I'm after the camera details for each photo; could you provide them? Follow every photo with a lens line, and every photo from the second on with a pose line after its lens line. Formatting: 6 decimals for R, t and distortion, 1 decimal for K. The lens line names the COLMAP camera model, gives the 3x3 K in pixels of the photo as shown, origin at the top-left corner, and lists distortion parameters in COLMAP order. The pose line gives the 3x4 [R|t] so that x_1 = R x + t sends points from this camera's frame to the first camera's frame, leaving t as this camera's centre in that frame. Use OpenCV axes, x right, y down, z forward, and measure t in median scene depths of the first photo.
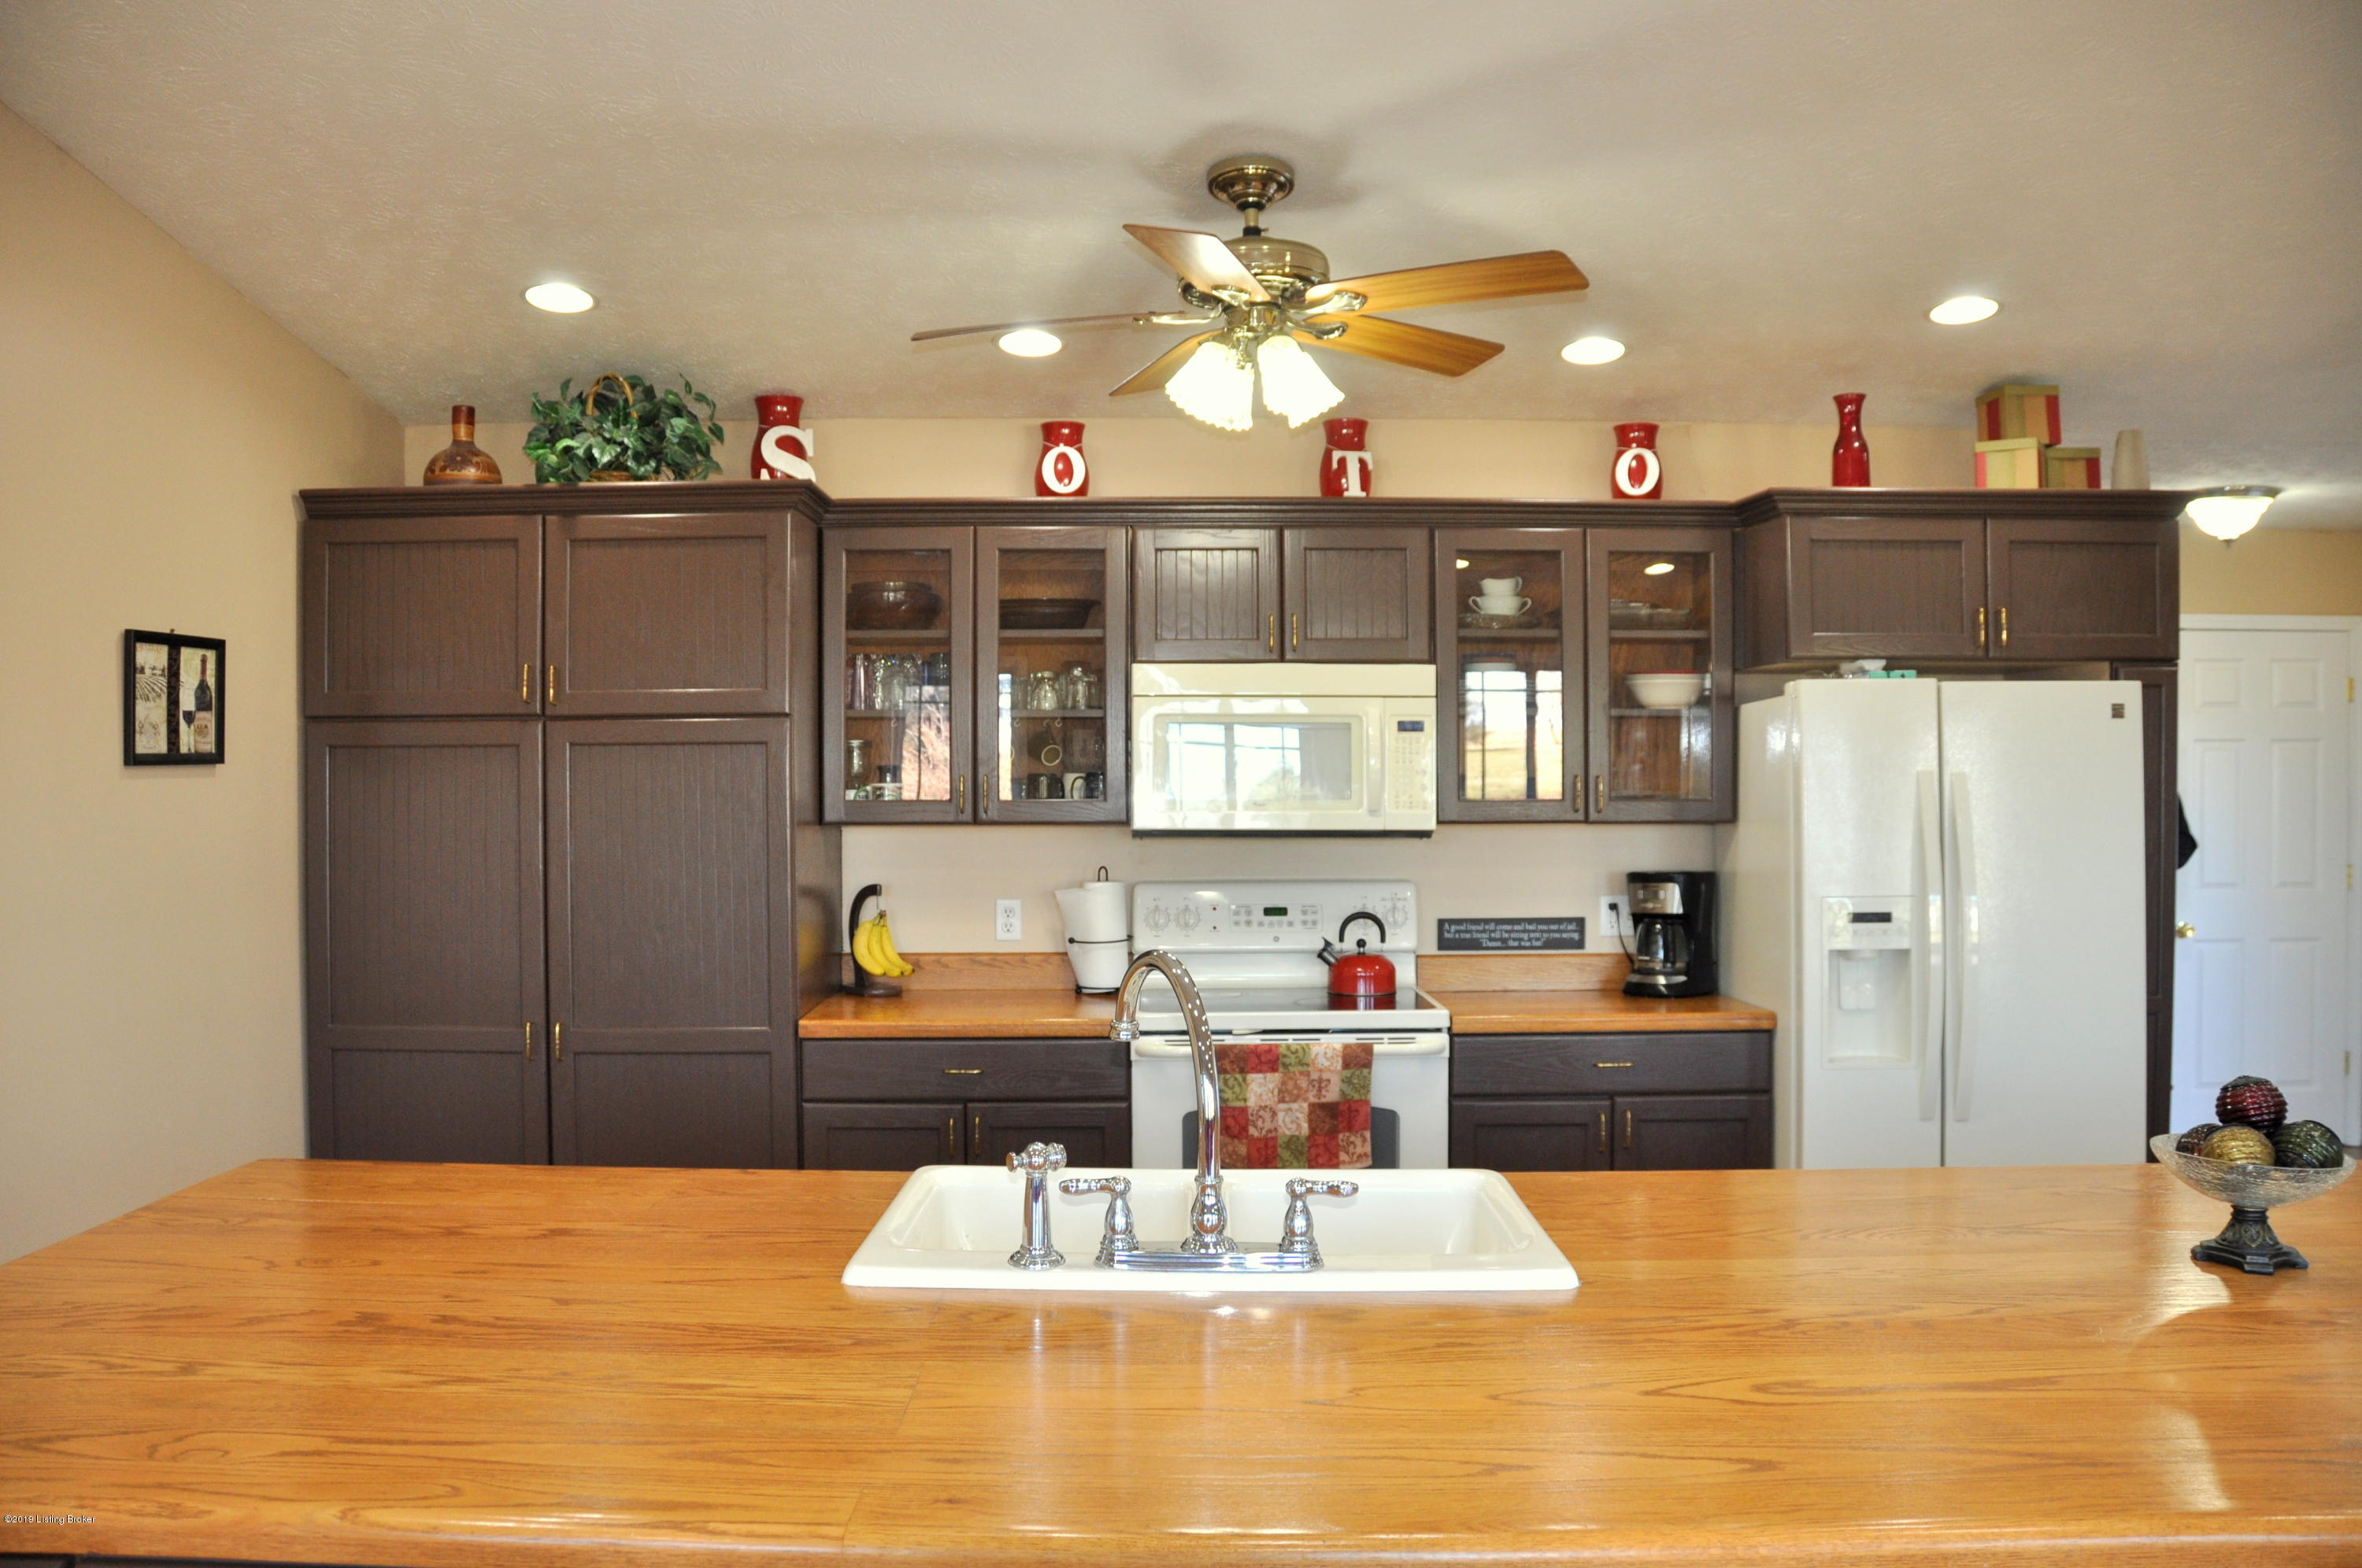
lens RADIAL K [[1831.5, 0, 1167.0], [0, 1831.5, 787.1], [0, 0, 1]] dist [-0.162802, 0.116594]
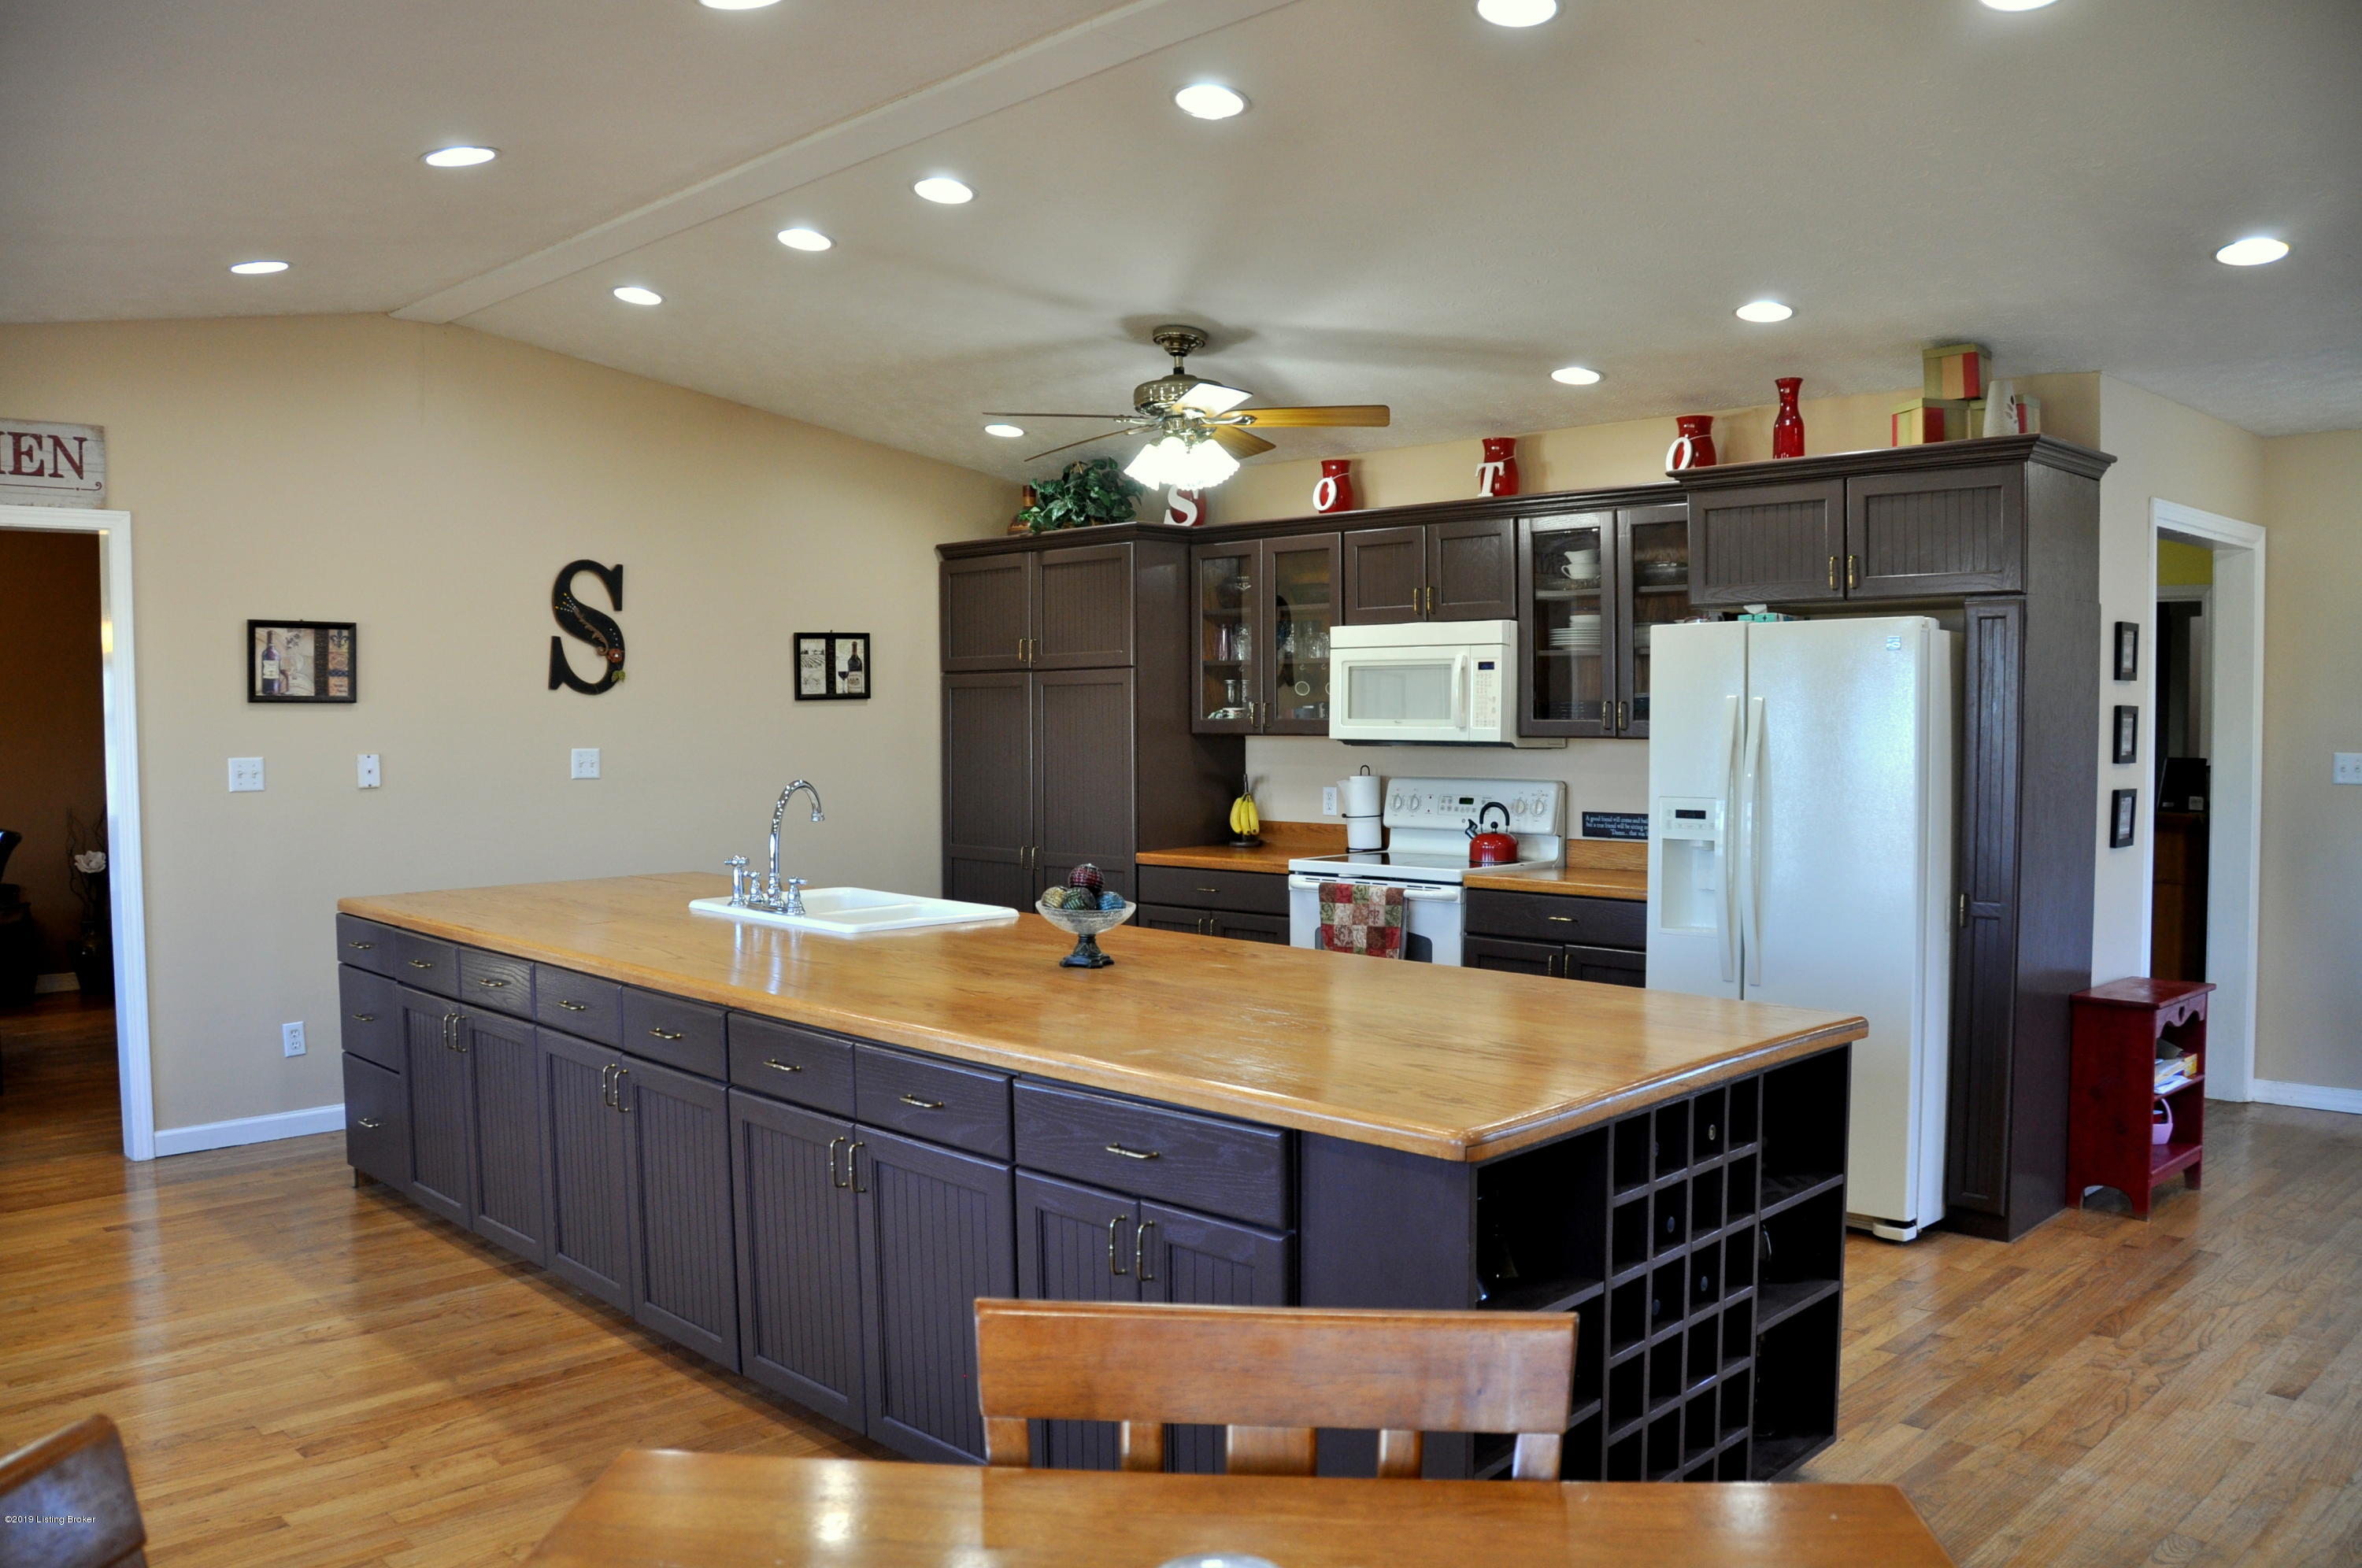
lens RADIAL K [[1831.5, 0, 1167.0], [0, 1831.5, 787.1], [0, 0, 1]] dist [-0.162802, 0.116594]
pose [[0.703718, 0.028166, -0.709921, 0.990926], [-0.000169, 0.999220, 0.039476, 0.004059], [0.710480, -0.027660, 0.703174, -0.140868]]
